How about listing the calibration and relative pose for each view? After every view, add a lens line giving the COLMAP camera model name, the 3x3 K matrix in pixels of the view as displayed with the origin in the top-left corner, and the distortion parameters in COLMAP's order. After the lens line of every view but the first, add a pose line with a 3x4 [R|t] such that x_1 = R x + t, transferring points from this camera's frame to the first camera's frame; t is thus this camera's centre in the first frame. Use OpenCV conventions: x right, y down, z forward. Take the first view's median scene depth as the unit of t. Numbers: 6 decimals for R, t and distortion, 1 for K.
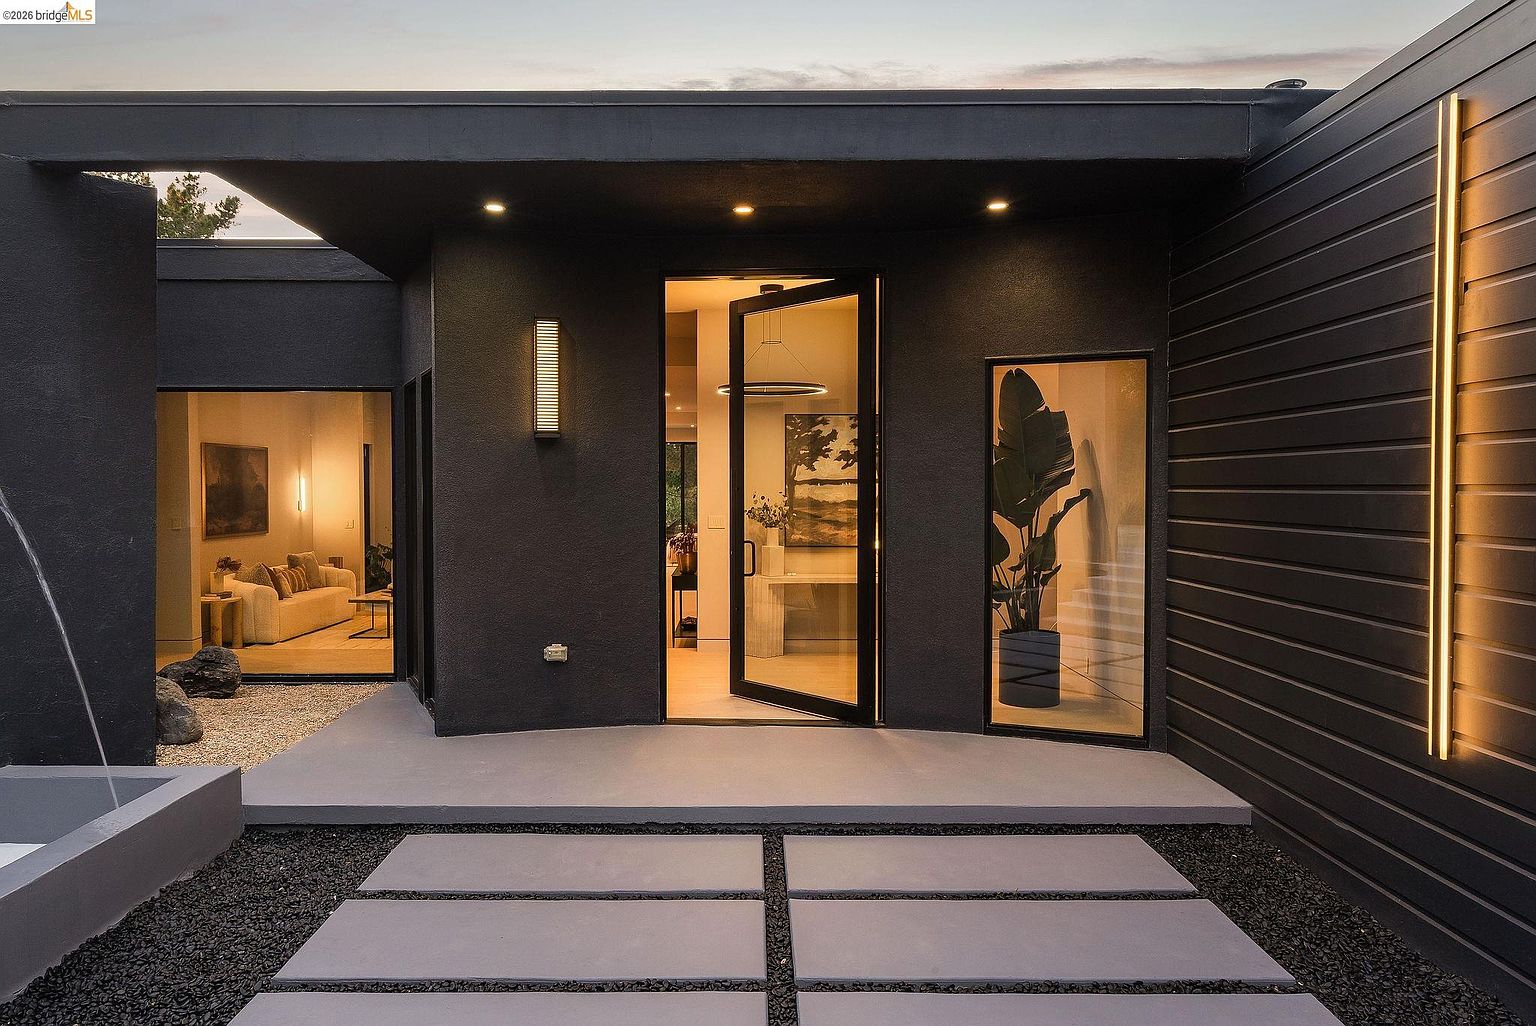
lens RADIAL K [[1107.7, 0, 764.5], [0, 1107.7, 515.1], [0, 0, 1]] dist [0.003798, 0.005817]
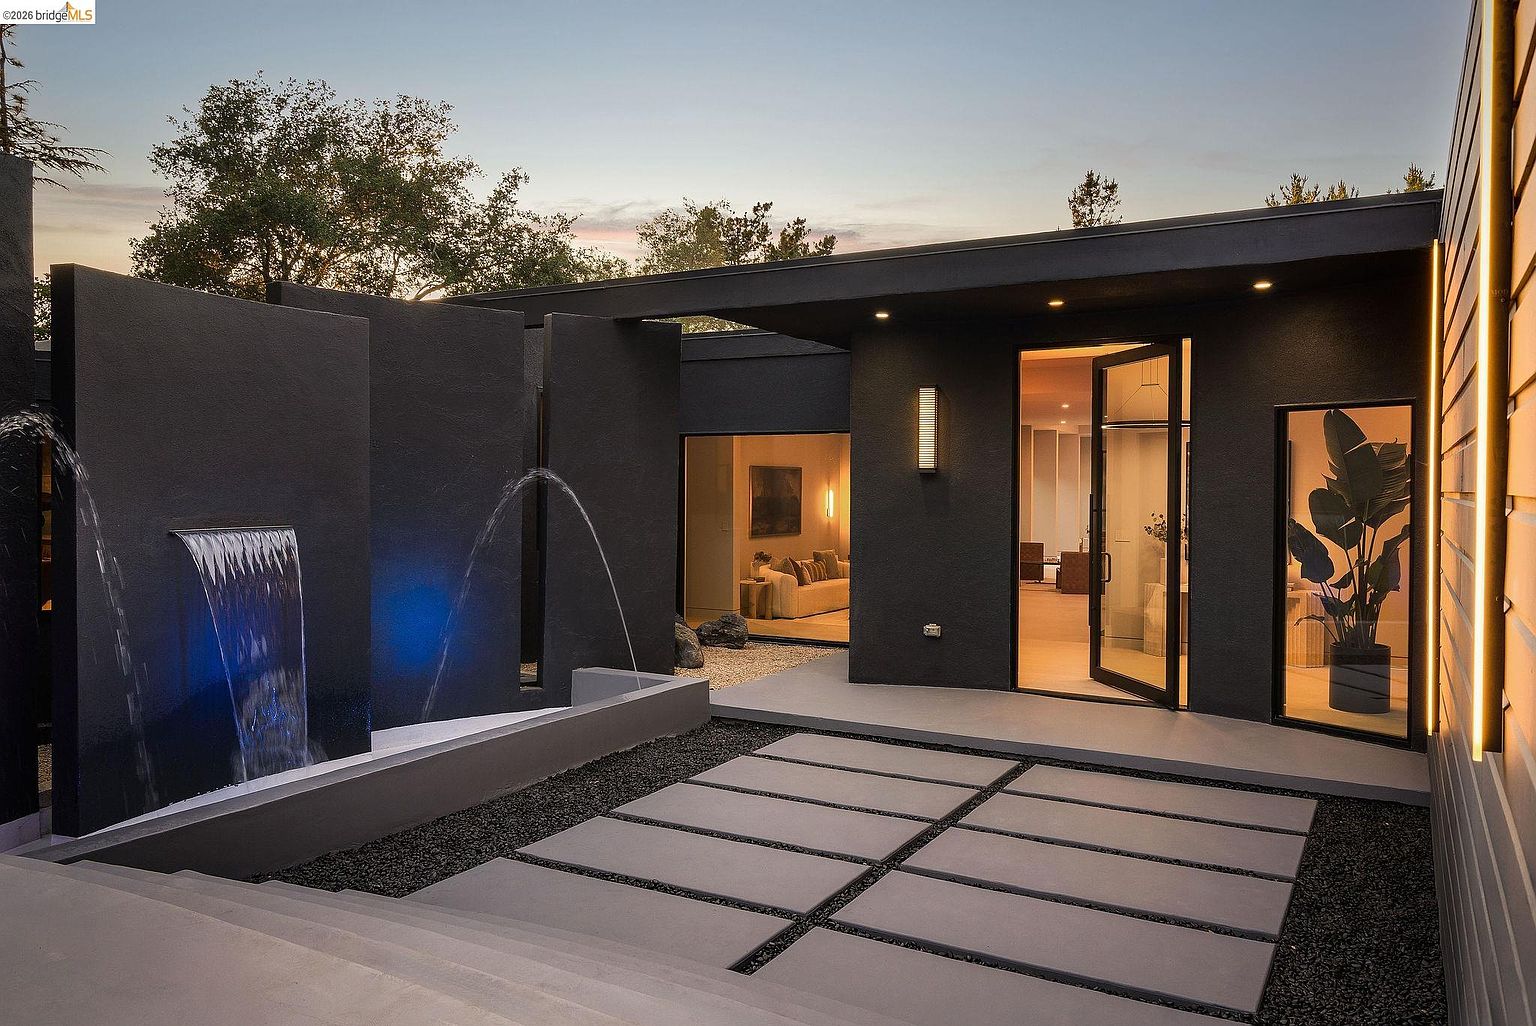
lens RADIAL K [[1107.7, 0, 766.4], [0, 1107.7, 506.5], [0, 0, 1]] dist [0.003798, 0.005817]
pose [[0.873630, 0.015239, -0.486353, 0.249338], [-0.020590, 0.999772, -0.005658, -0.013510], [0.486156, 0.014957, 0.873744, -0.247719]]
